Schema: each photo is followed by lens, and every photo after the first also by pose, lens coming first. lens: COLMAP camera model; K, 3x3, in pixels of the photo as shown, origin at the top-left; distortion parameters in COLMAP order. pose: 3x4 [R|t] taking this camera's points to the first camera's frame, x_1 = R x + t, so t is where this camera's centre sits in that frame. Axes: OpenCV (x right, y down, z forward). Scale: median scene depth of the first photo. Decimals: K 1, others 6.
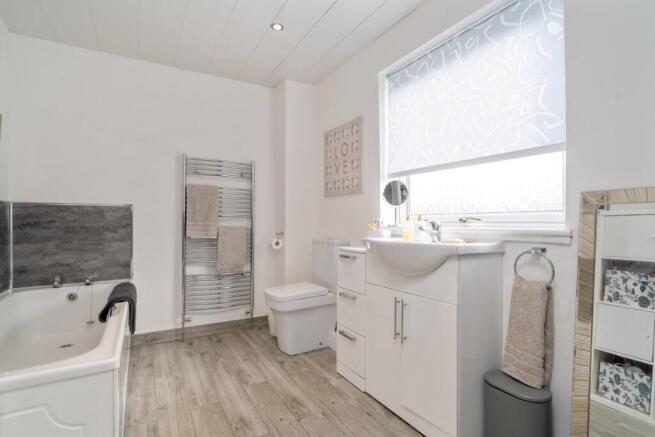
lens RADIAL K [[328.0, 0, 327.5], [0, 328.0, 220.7], [0, 0, 1]] dist [0.002871, 0.000415]
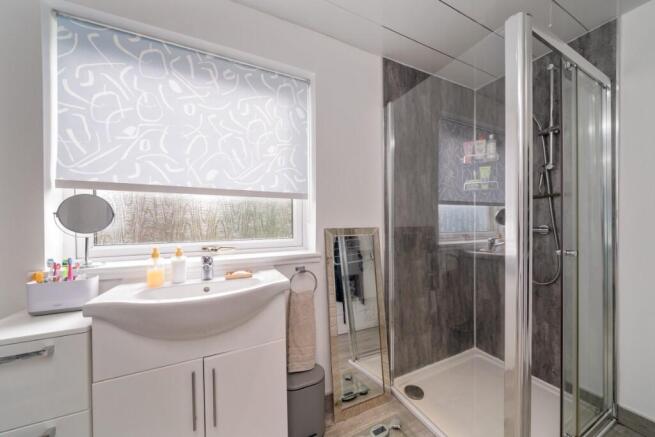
lens RADIAL K [[225.5, 0, 326.7], [0, 225.5, 226.4], [0, 0, 1]] dist [-0.002330, -0.000267]
pose [[0.092083, -0.006170, 0.995732, -0.257325], [0.009941, 0.999937, 0.005277, -0.081597], [-0.995702, 0.009412, 0.092138, 0.706637]]
